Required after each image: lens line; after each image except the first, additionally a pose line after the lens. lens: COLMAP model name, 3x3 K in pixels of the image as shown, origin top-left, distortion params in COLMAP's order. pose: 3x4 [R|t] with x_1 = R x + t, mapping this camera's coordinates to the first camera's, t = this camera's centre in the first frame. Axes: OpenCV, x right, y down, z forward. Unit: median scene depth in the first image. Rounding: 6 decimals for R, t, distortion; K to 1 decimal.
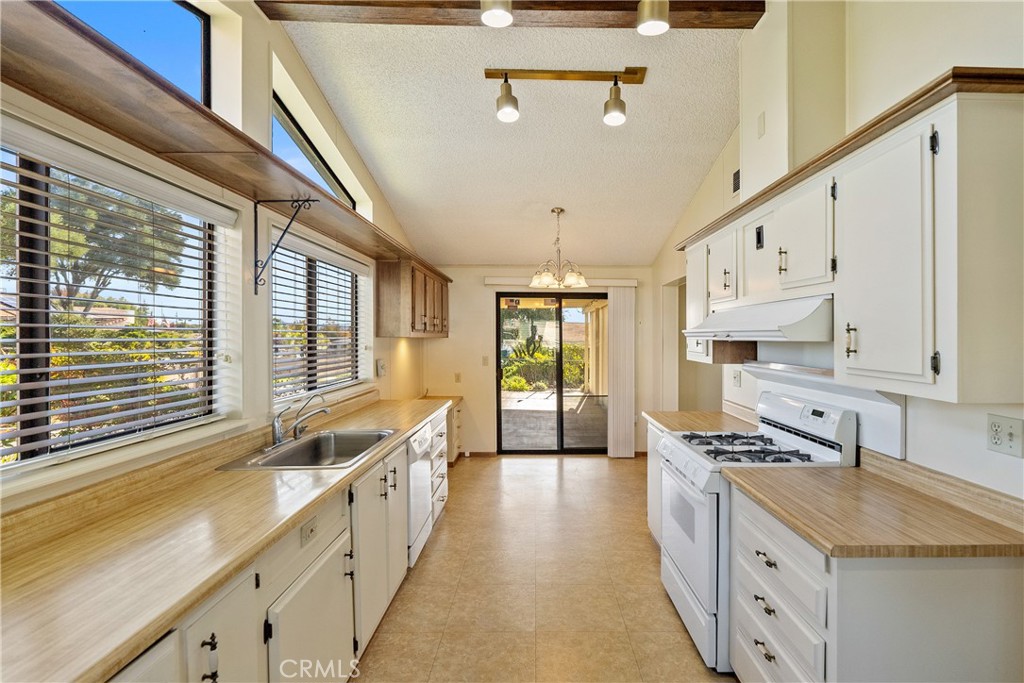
lens RADIAL K [[476.7, 0, 552.7], [0, 476.7, 336.0], [0, 0, 1]] dist [0.001184, 0.000831]
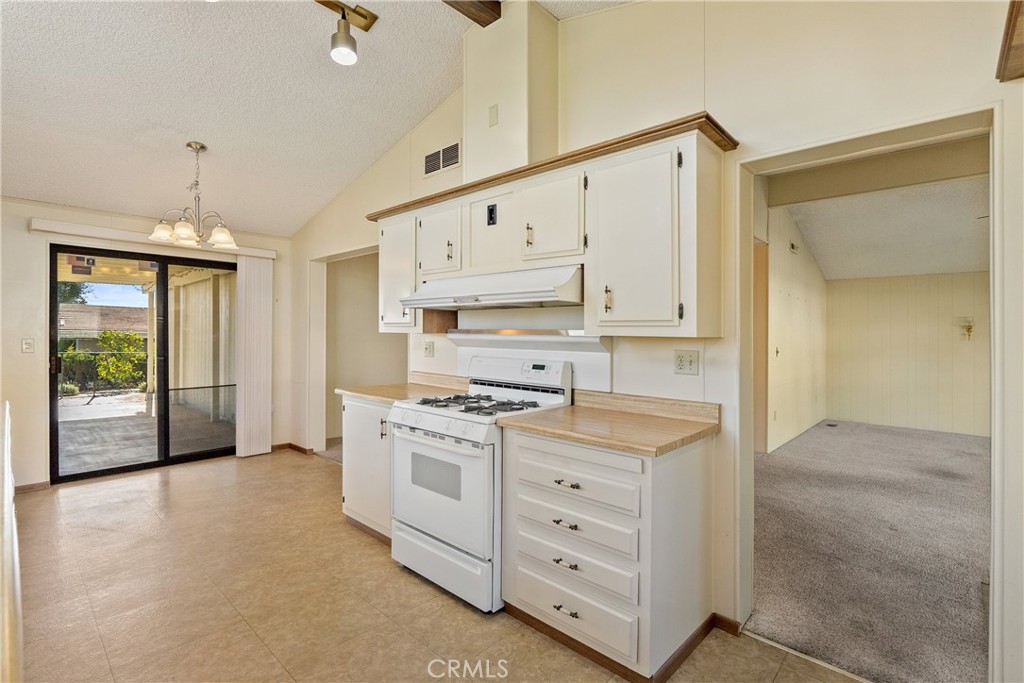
lens RADIAL K [[468.4, 0, 490.8], [0, 468.4, 326.8], [0, 0, 1]] dist [-0.000902, 0.000306]
pose [[0.711168, 0.016429, 0.702830, -0.382629], [-0.008508, 0.999855, -0.014762, 0.082396], [-0.702970, 0.004518, 0.711205, 0.253733]]
